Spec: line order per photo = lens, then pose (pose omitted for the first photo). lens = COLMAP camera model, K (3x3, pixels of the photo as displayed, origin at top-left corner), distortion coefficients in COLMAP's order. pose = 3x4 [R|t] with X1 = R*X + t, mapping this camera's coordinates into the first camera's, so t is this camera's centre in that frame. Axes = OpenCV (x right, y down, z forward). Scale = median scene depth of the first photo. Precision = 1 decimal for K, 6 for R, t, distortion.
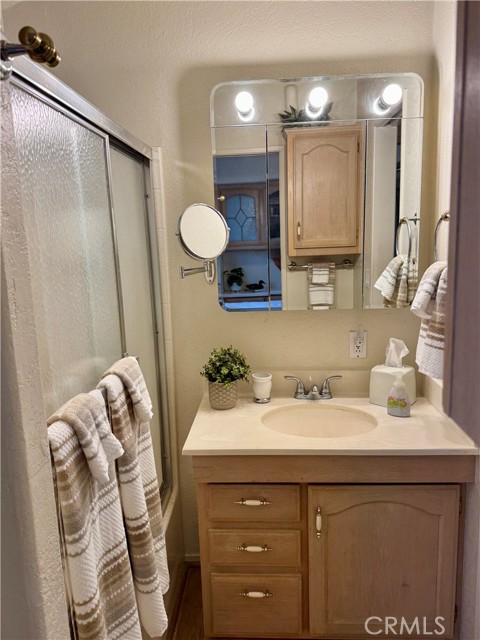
lens RADIAL K [[480.8, 0, 237.6], [0, 480.8, 315.3], [0, 0, 1]] dist [0.033607, -0.066567]
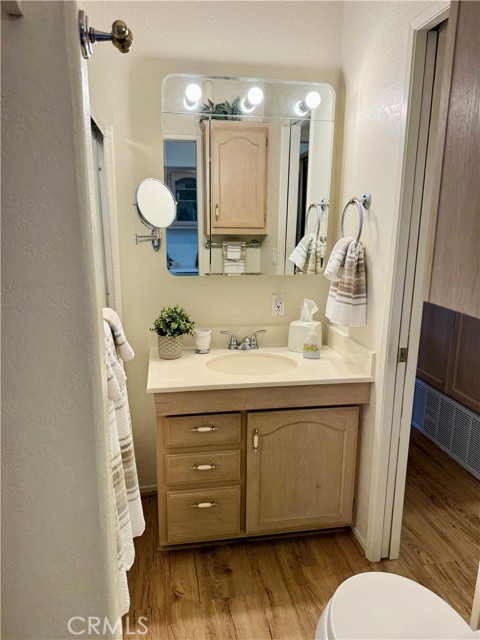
lens RADIAL K [[441.2, 0, 240.0], [0, 441.2, 318.1], [0, 0, 1]] dist [0.038653, -0.033908]
pose [[0.971797, -0.007054, 0.235713, -0.126525], [-0.004902, 0.998732, 0.050096, 0.042591], [-0.235768, -0.049838, 0.970531, -0.087291]]
